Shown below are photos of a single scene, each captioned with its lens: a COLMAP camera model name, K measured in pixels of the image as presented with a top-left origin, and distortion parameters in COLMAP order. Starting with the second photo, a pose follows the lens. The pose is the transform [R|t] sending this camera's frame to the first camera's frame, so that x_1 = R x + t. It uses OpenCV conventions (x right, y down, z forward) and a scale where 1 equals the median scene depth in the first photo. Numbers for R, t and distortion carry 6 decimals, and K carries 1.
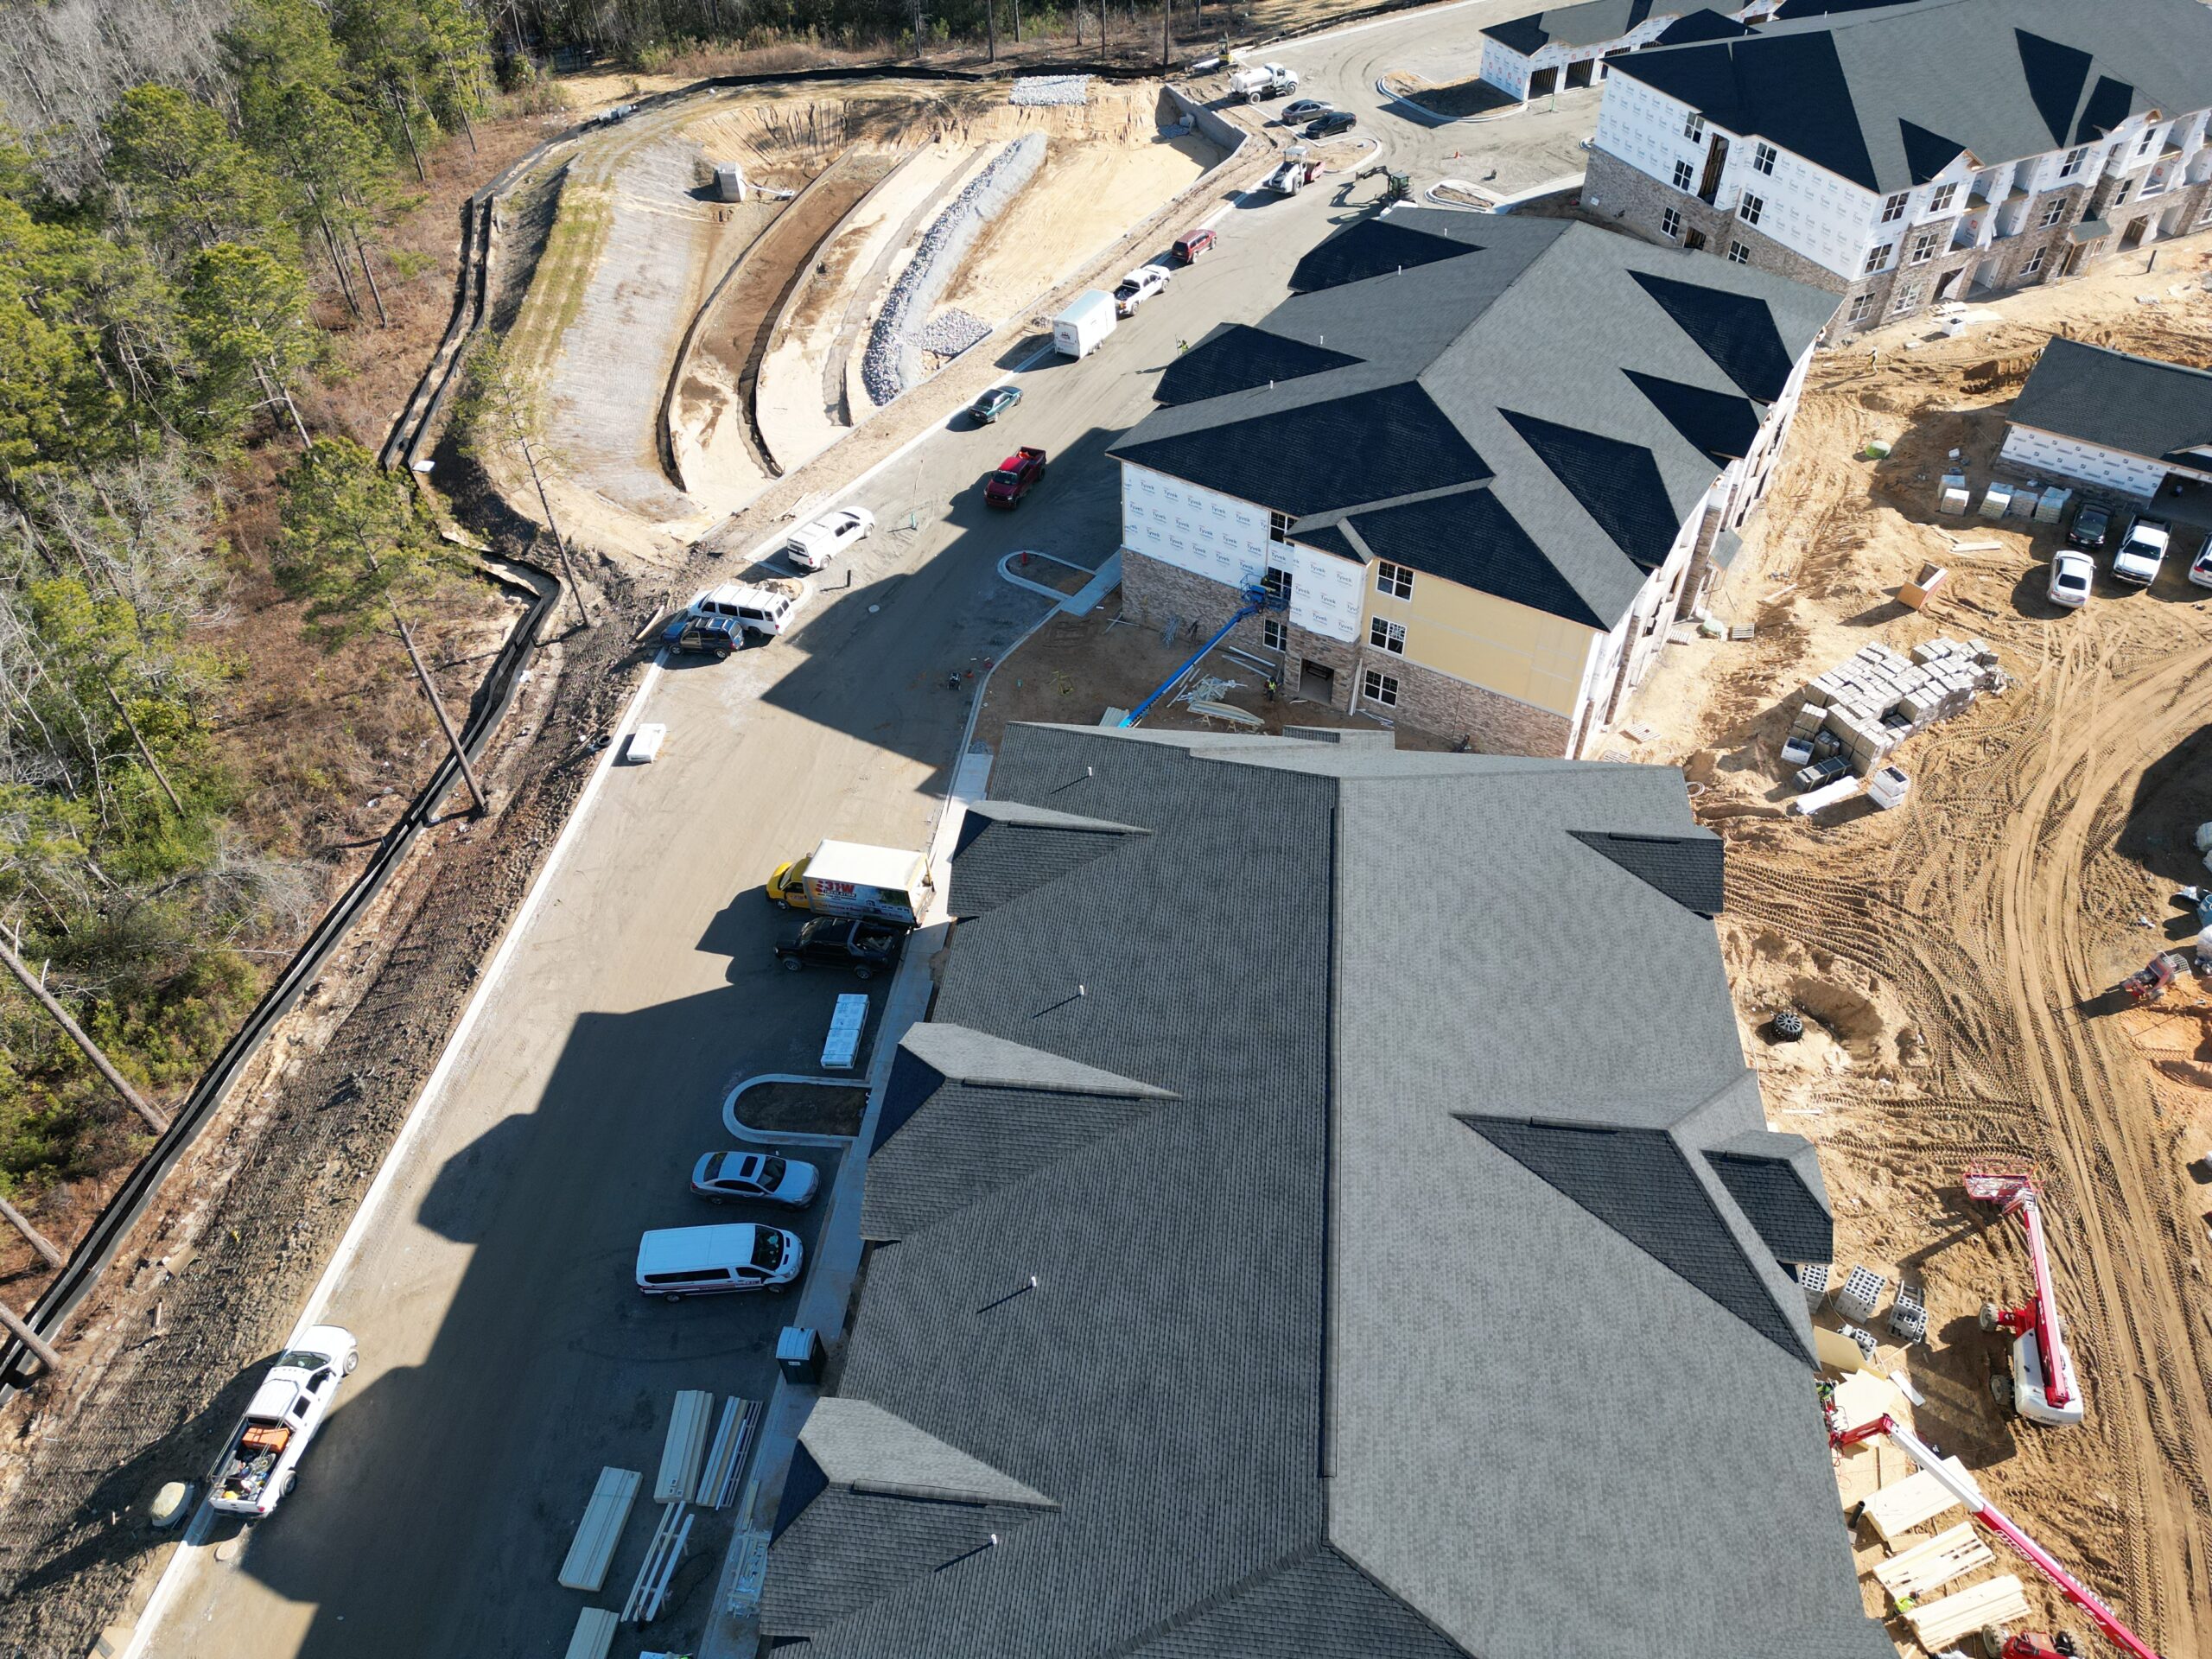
lens RADIAL K [[1583.6, 0, 1135.0], [0, 1583.6, 827.7], [0, 0, 1]] dist [0.074805, -0.066015]
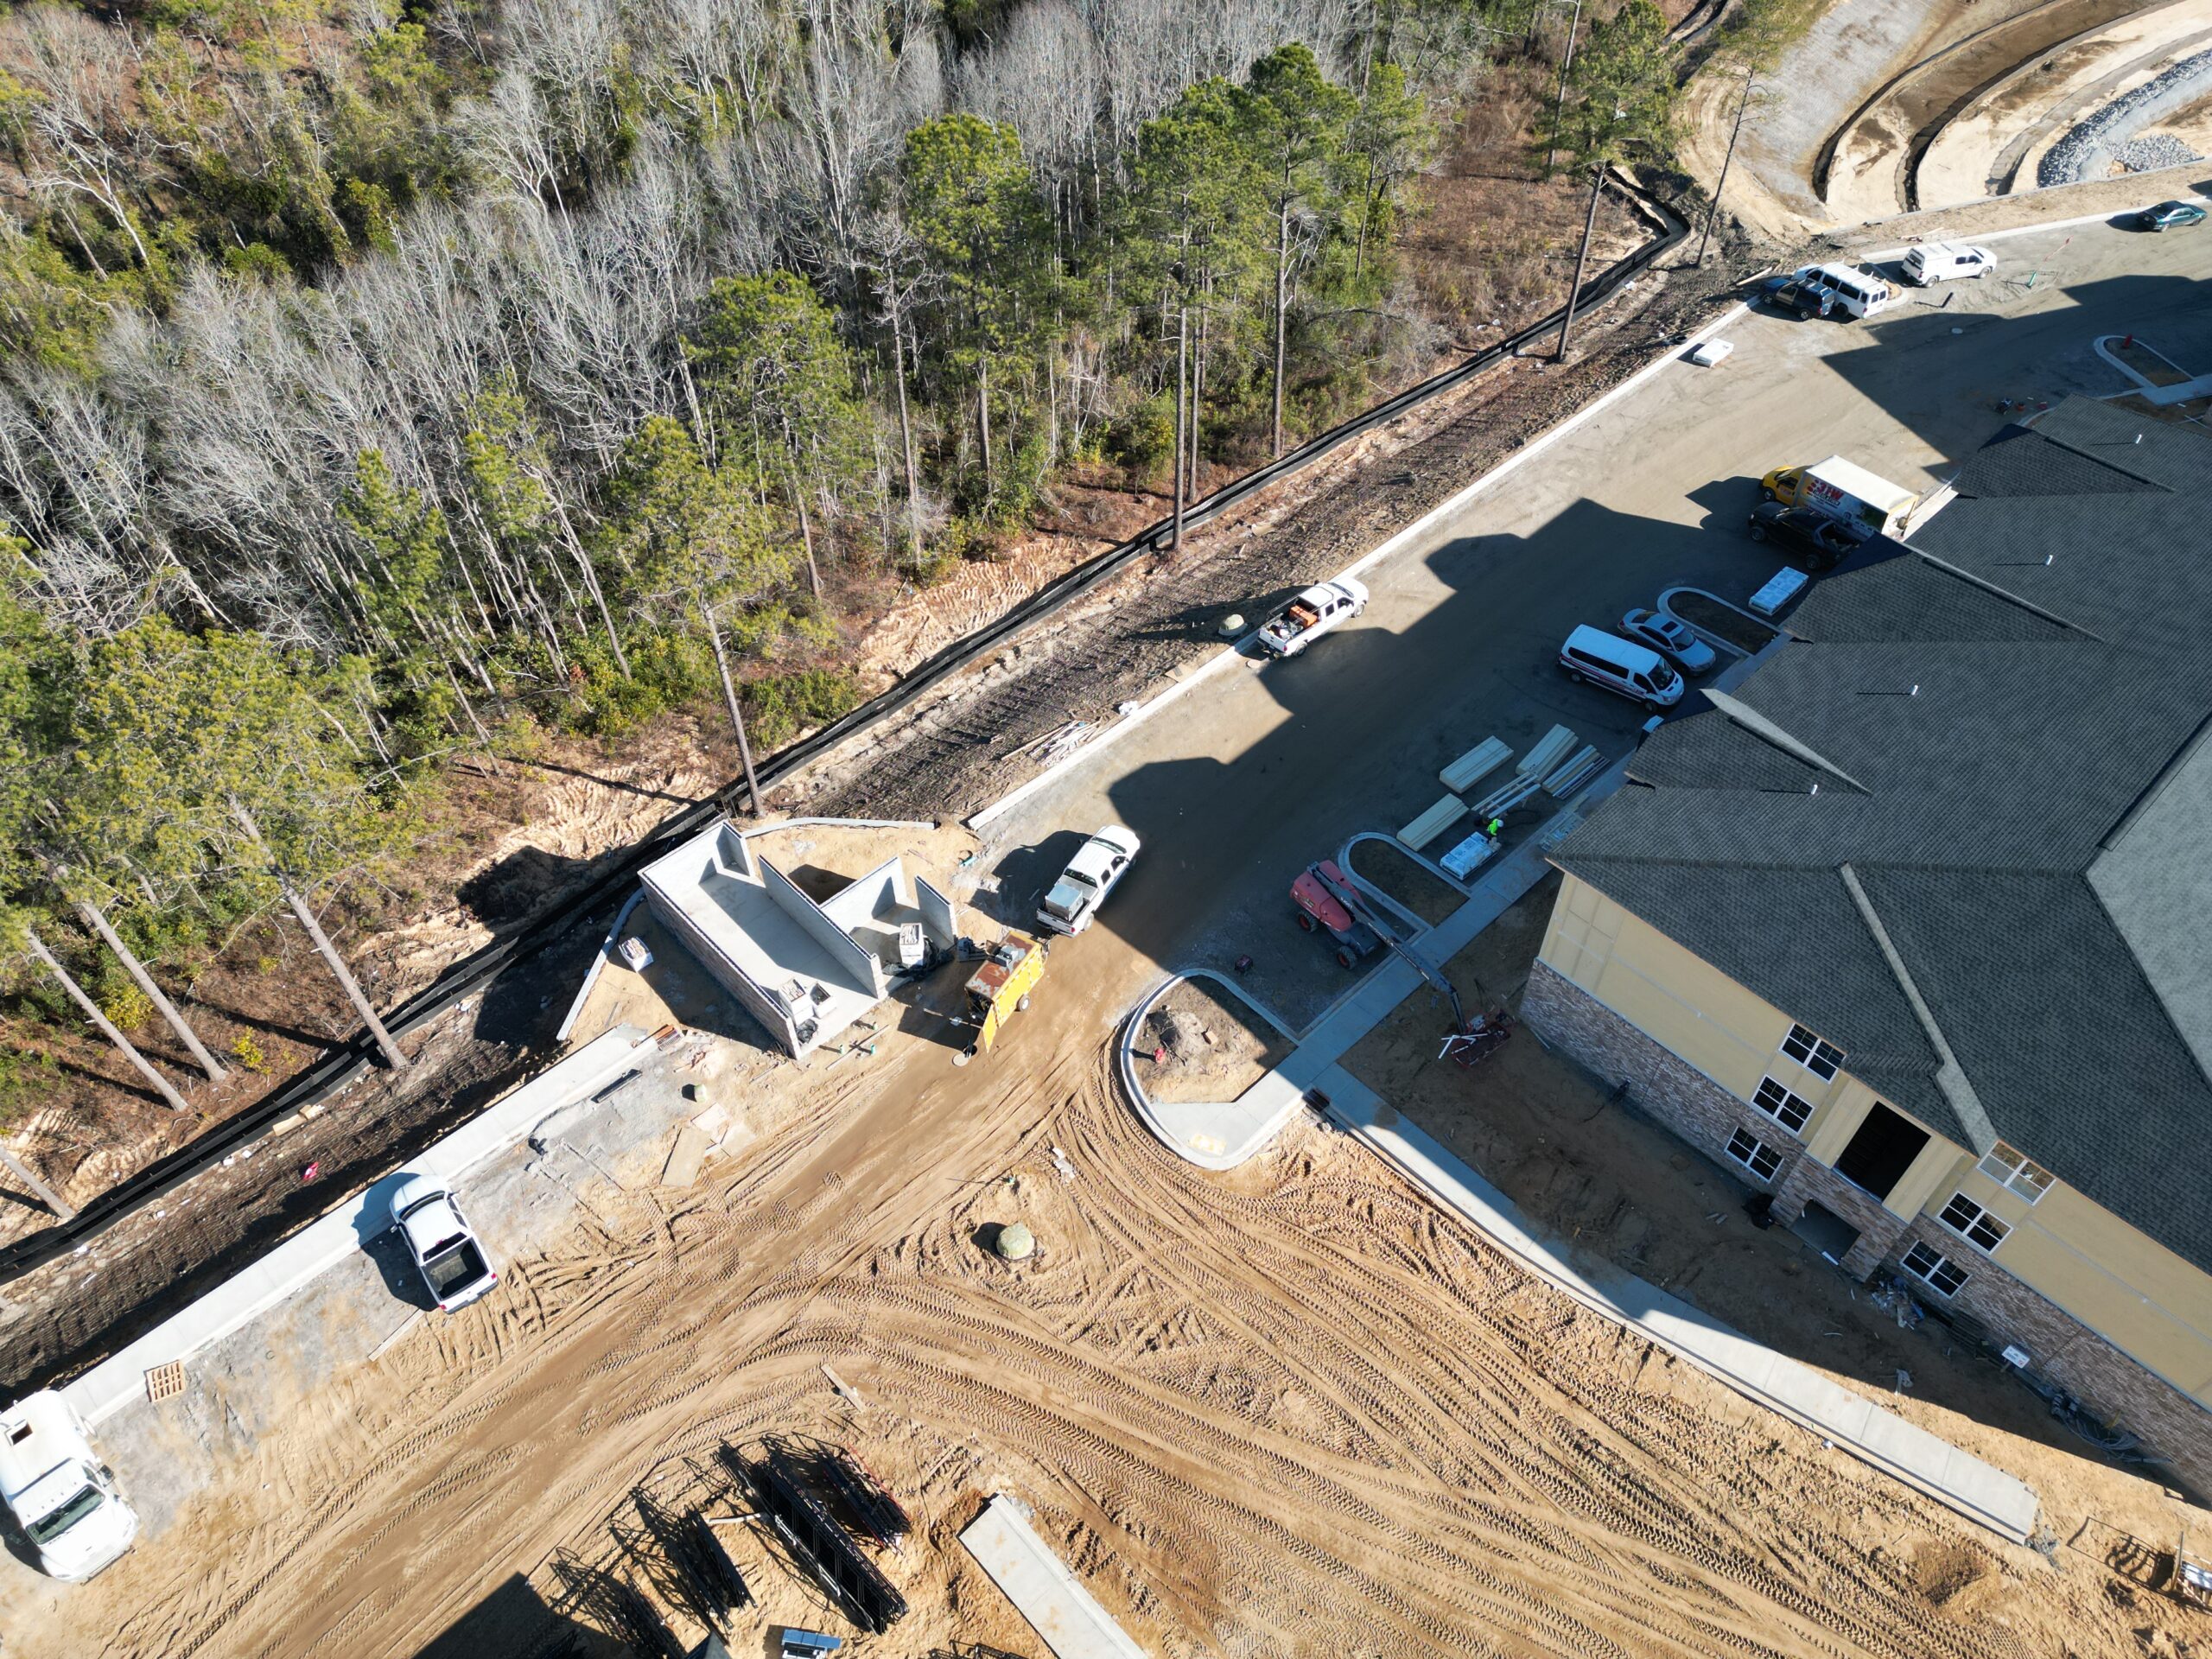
lens RADIAL K [[1541.2, 0, 1107.1], [0, 1541.2, 841.9], [0, 0, 1]] dist [0.016890, -0.004838]
pose [[0.757967, 0.498681, -0.420480, 0.014083], [-0.450054, 0.866416, 0.216275, 0.201650], [0.472162, 0.025310, 0.881148, -0.196259]]
